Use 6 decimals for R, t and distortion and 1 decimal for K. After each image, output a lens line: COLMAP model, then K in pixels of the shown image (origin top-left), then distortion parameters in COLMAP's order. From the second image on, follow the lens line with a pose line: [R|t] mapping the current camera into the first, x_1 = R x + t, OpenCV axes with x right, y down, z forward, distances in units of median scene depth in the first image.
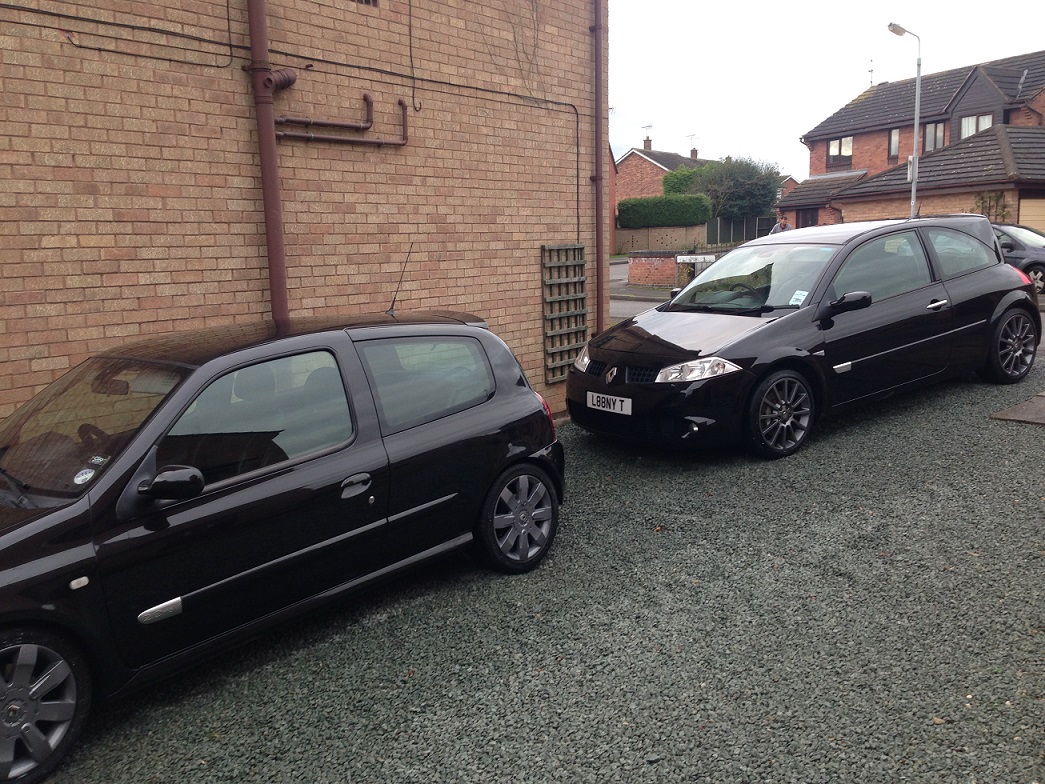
lens RADIAL K [[1006.7, 0, 524.2], [0, 1006.7, 387.4], [0, 0, 1]] dist [0.108530, 0.000000]
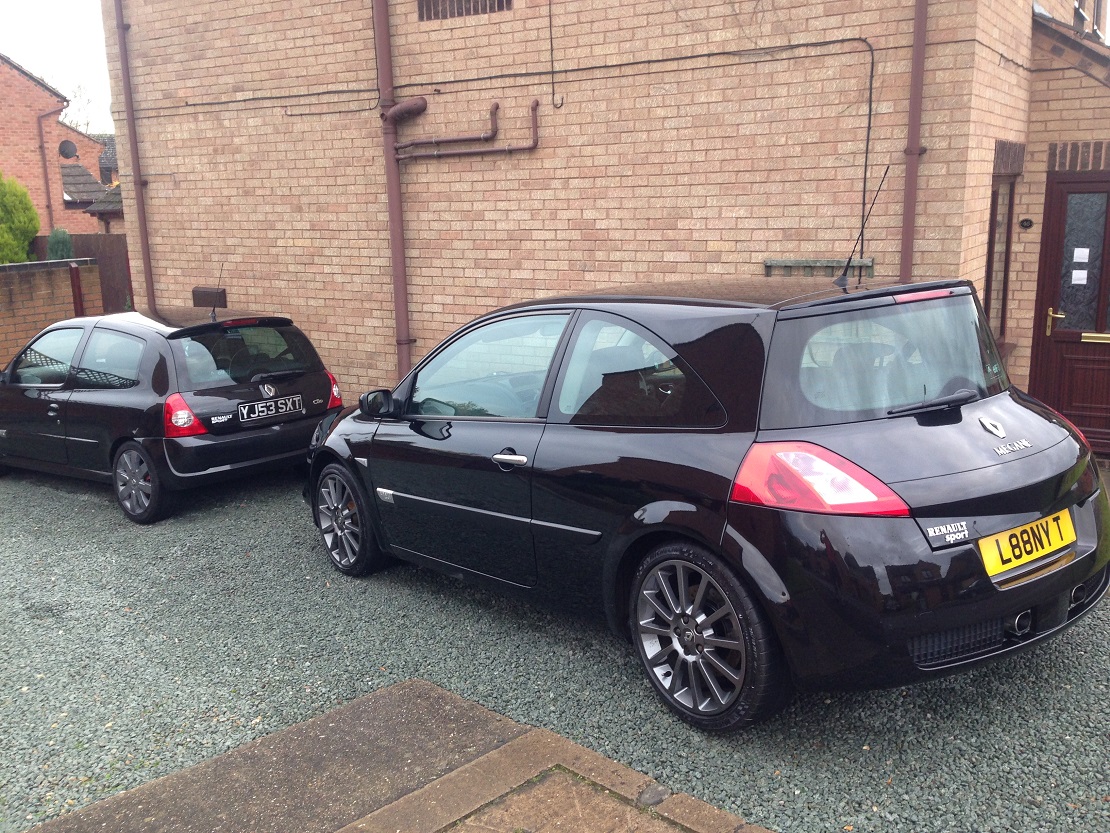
lens RADIAL K [[1069.3, 0, 554.0], [0, 1069.3, 425.5], [0, 0, 1]] dist [0.108530, 0.000000]
pose [[0.041047, 0.245456, -0.968538, 0.989725], [-0.110334, 0.964541, 0.239767, -0.245821], [0.993047, 0.097021, 0.066673, 1.032705]]
